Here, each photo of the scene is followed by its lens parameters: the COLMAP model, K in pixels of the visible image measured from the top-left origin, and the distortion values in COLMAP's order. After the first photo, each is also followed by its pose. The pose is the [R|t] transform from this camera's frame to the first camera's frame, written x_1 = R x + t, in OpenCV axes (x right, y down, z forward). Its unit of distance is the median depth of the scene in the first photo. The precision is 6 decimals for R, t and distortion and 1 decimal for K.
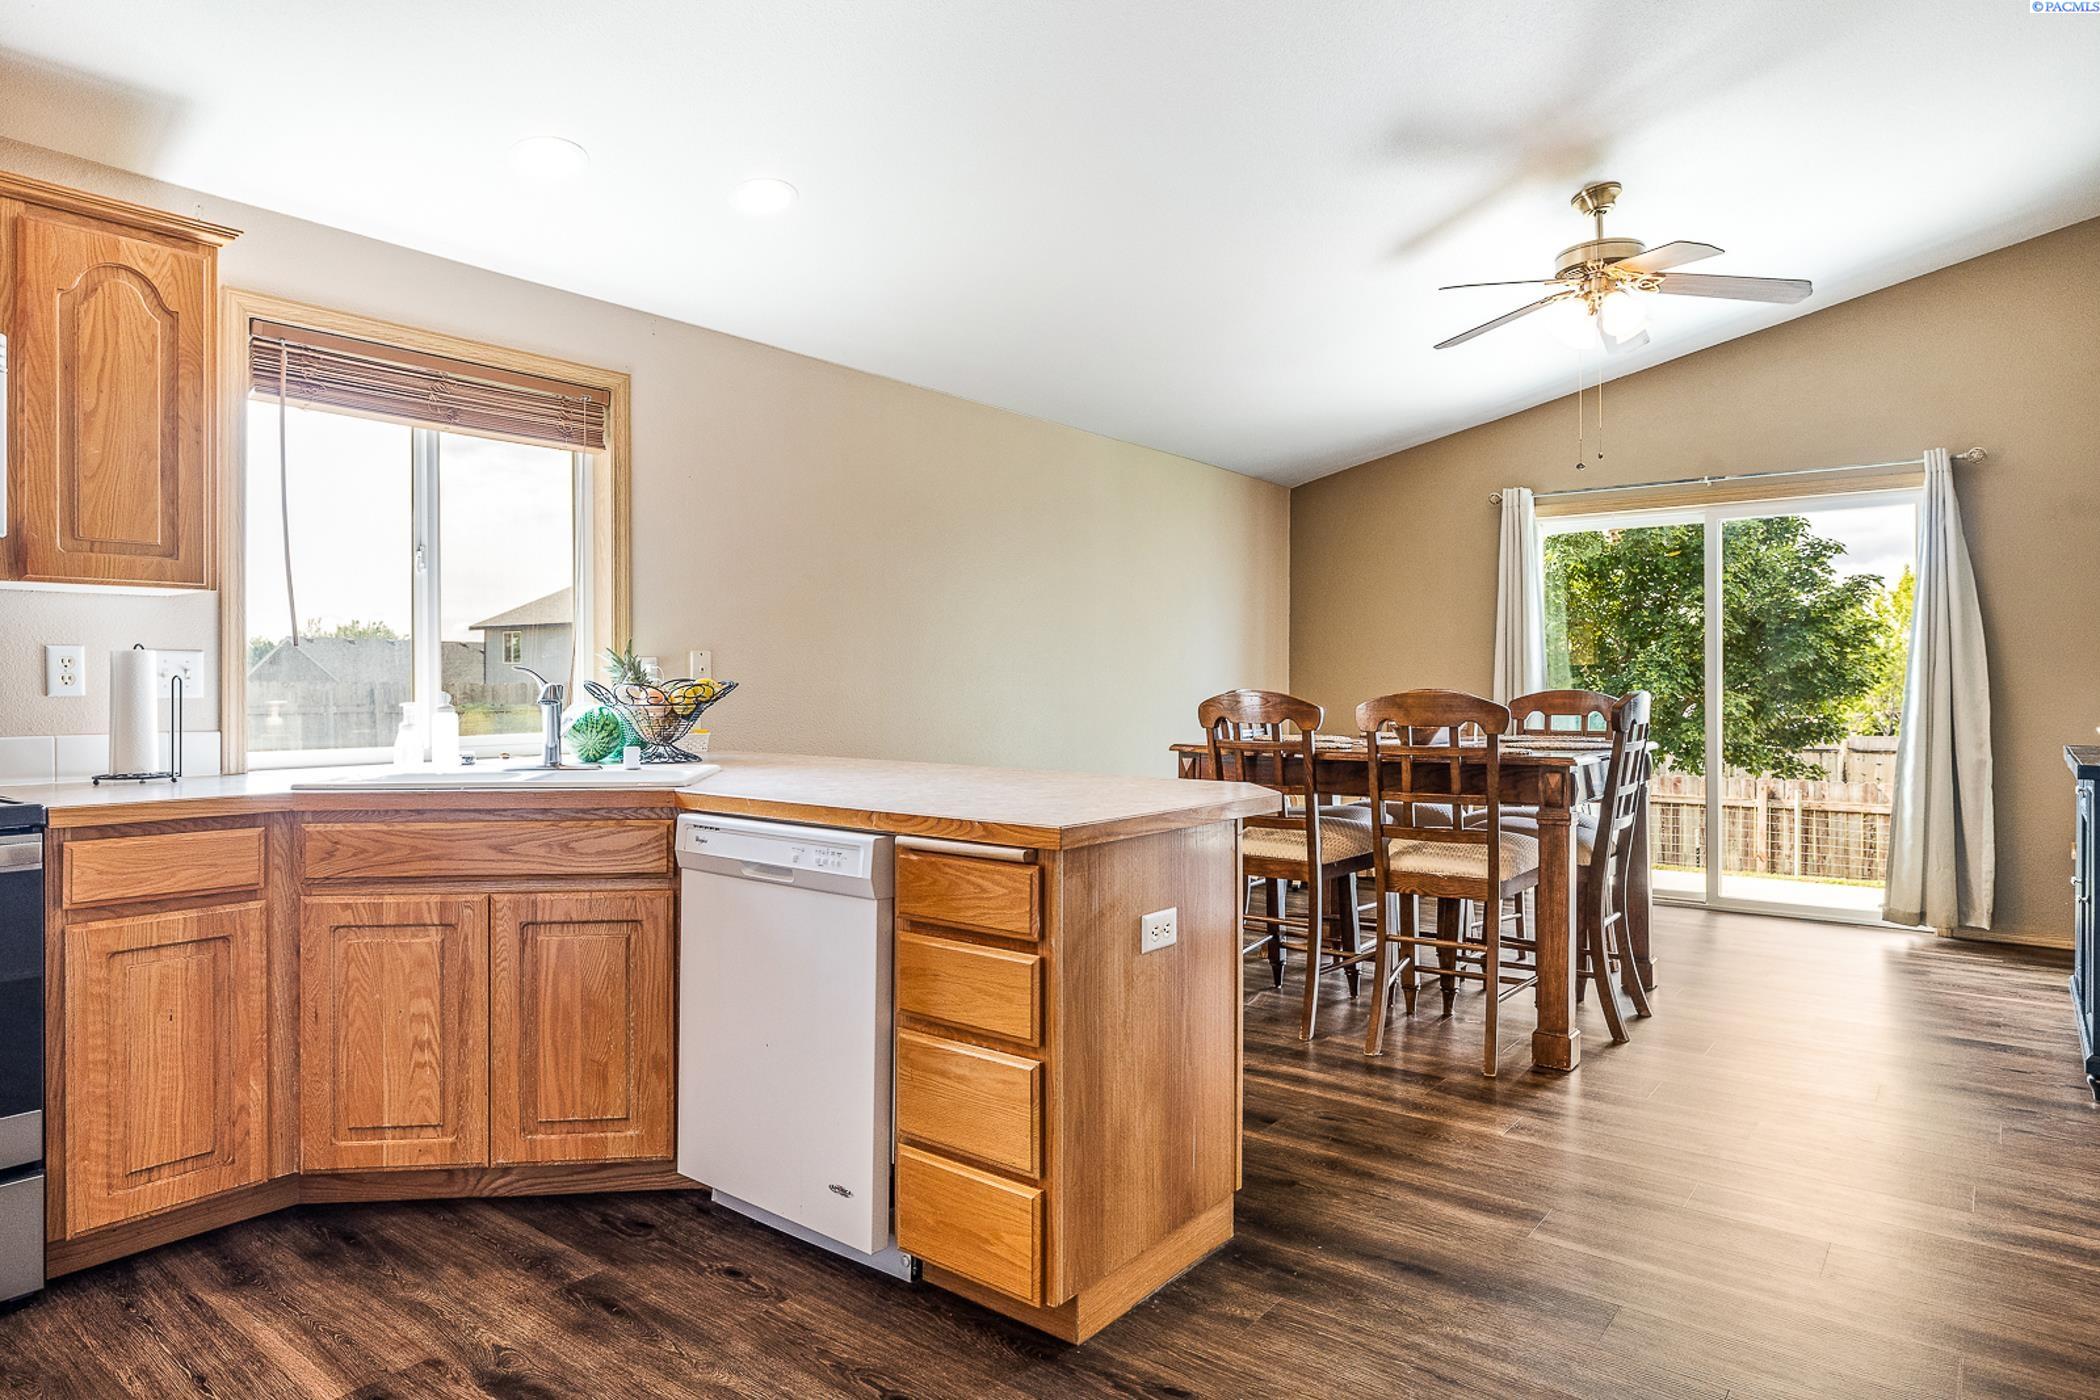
lens RADIAL K [[1243.7, 0, 1049.0], [0, 1243.7, 684.5], [0, 0, 1]] dist [0.004978, -0.002783]
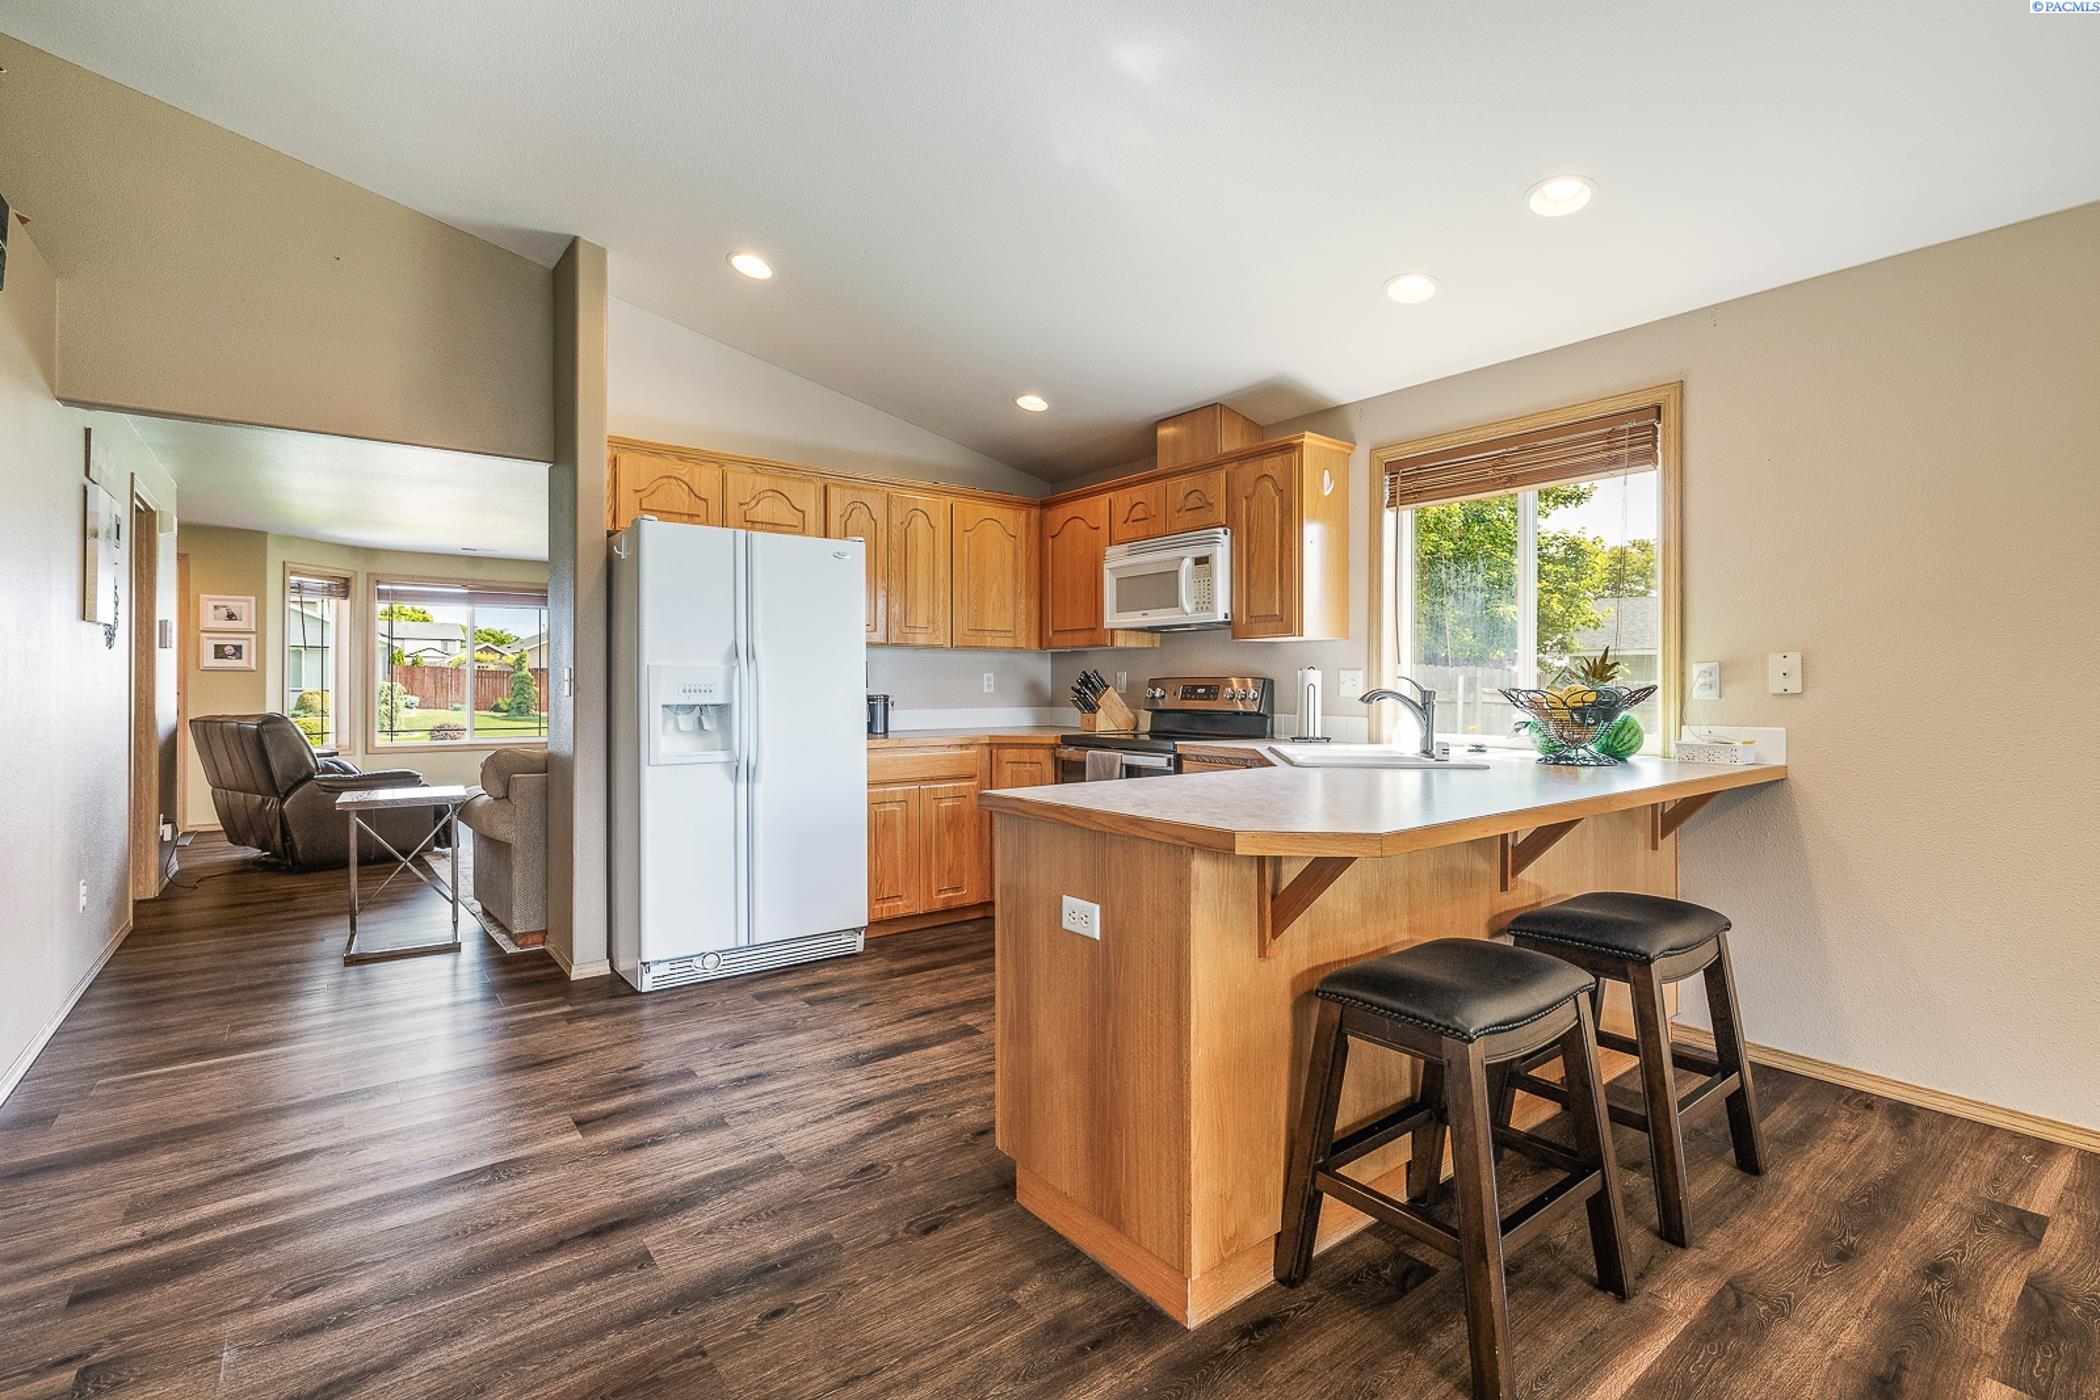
lens RADIAL K [[951.7, 0, 1050.0], [0, 951.7, 694.1], [0, 0, 1]] dist [-0.002343, 0.000265]
pose [[-0.249535, 0.008618, -0.968327, 0.377002], [-0.005644, 0.999930, 0.010354, -0.001713], [0.968349, 0.008049, -0.249469, 0.498437]]
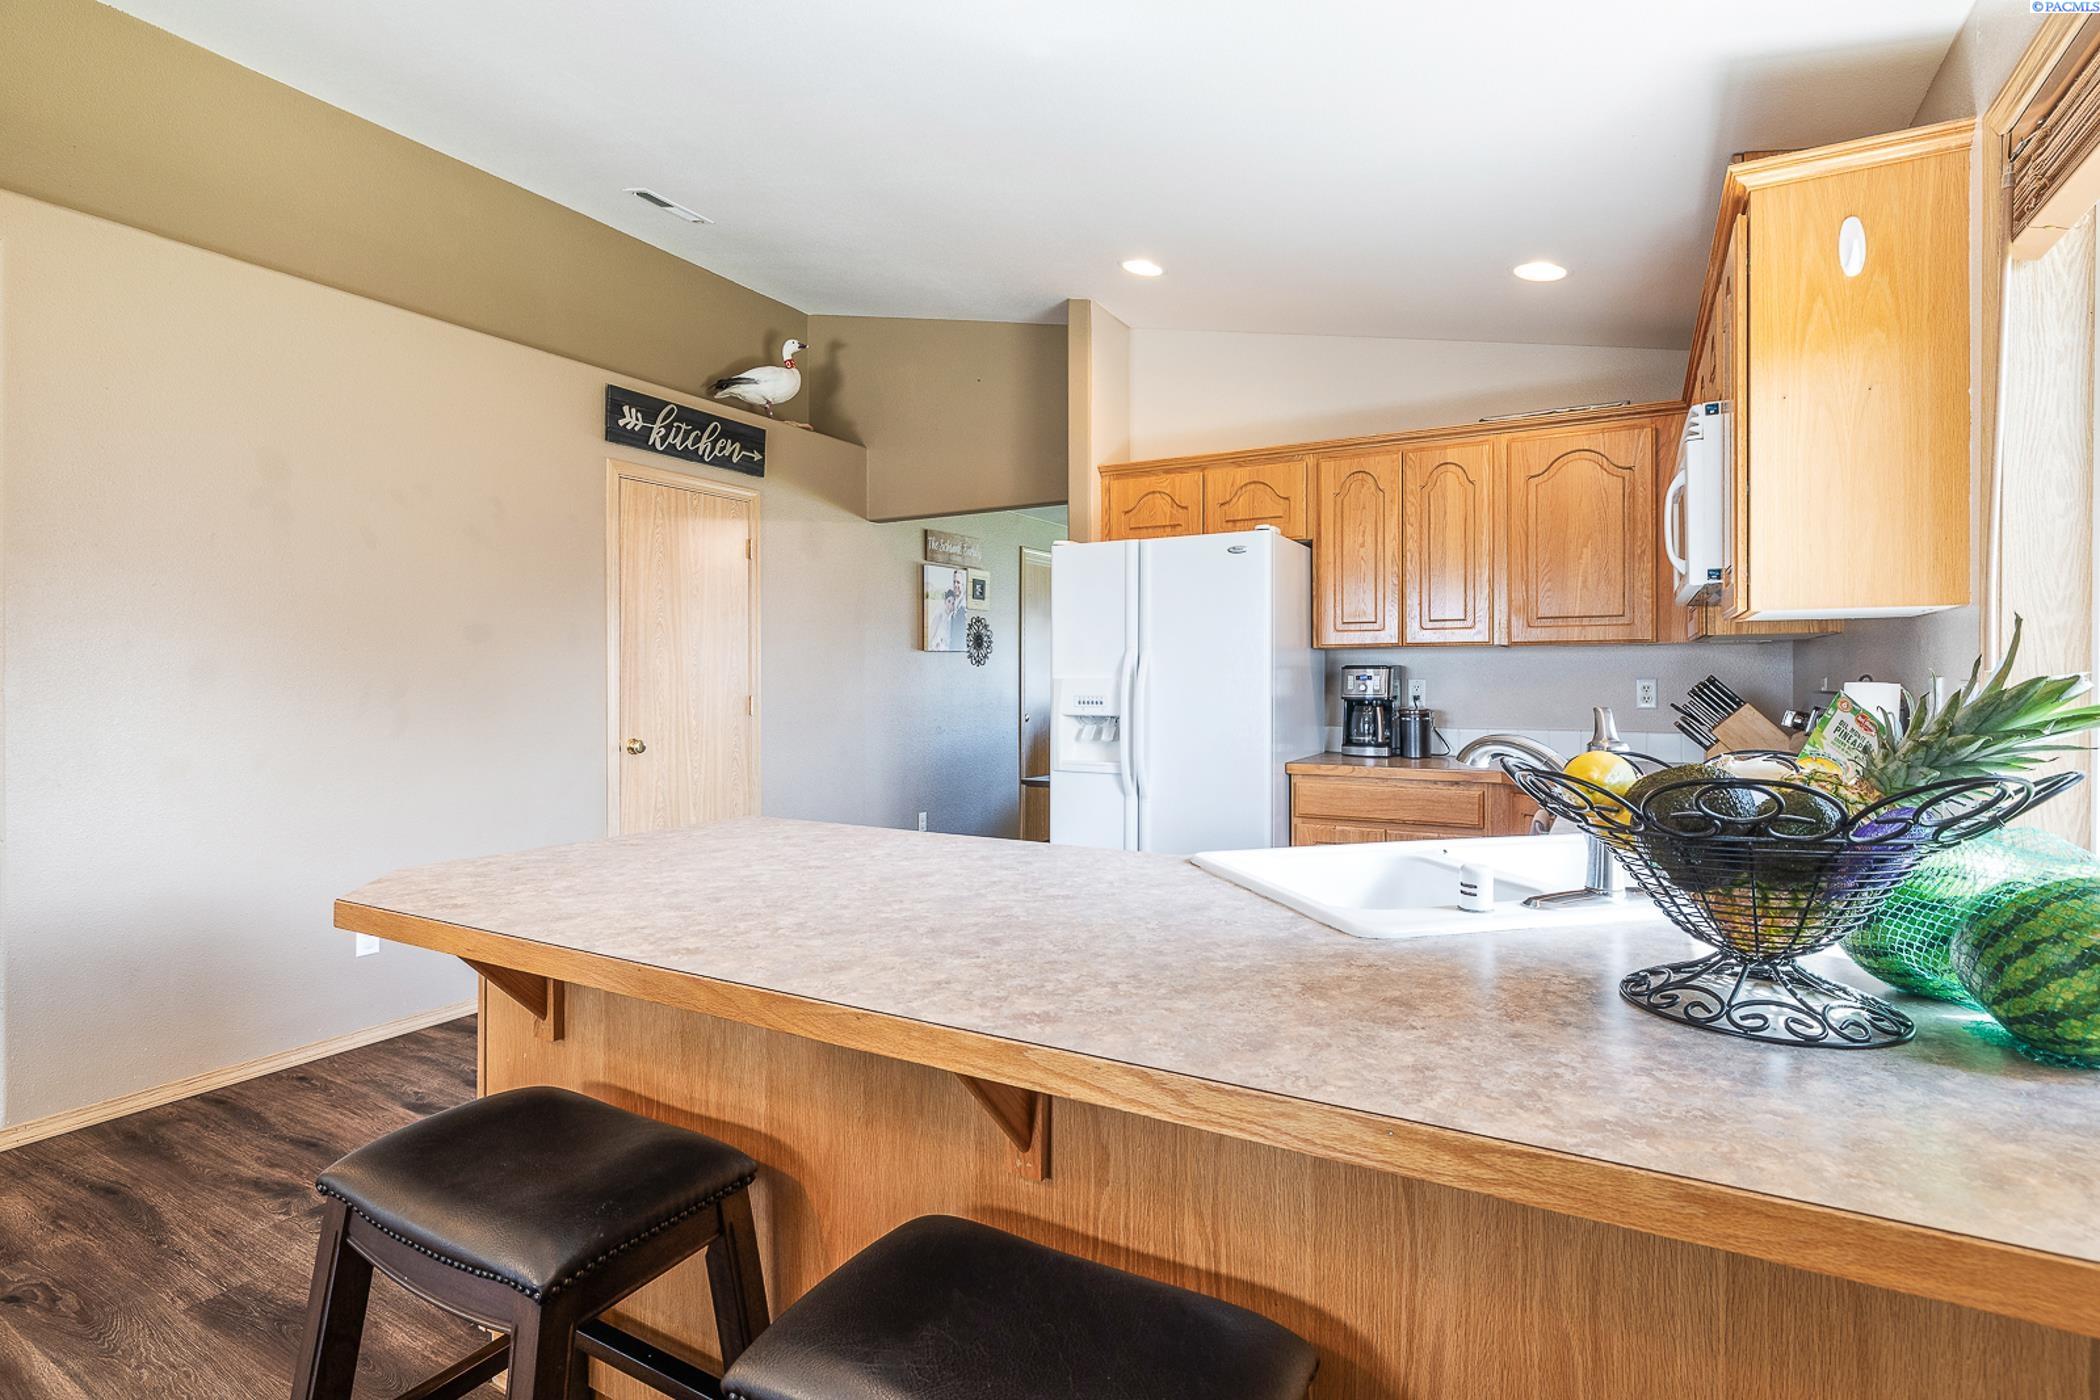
lens RADIAL K [[1007.8, 0, 1049.2], [0, 1007.8, 685.5], [0, 0, 1]] dist [0.003417, 0.000775]
pose [[-0.989850, 0.001622, -0.142105, -0.059535], [-0.000129, 0.999924, 0.012308, -0.016494], [0.142114, 0.012202, -0.989775, 0.804696]]
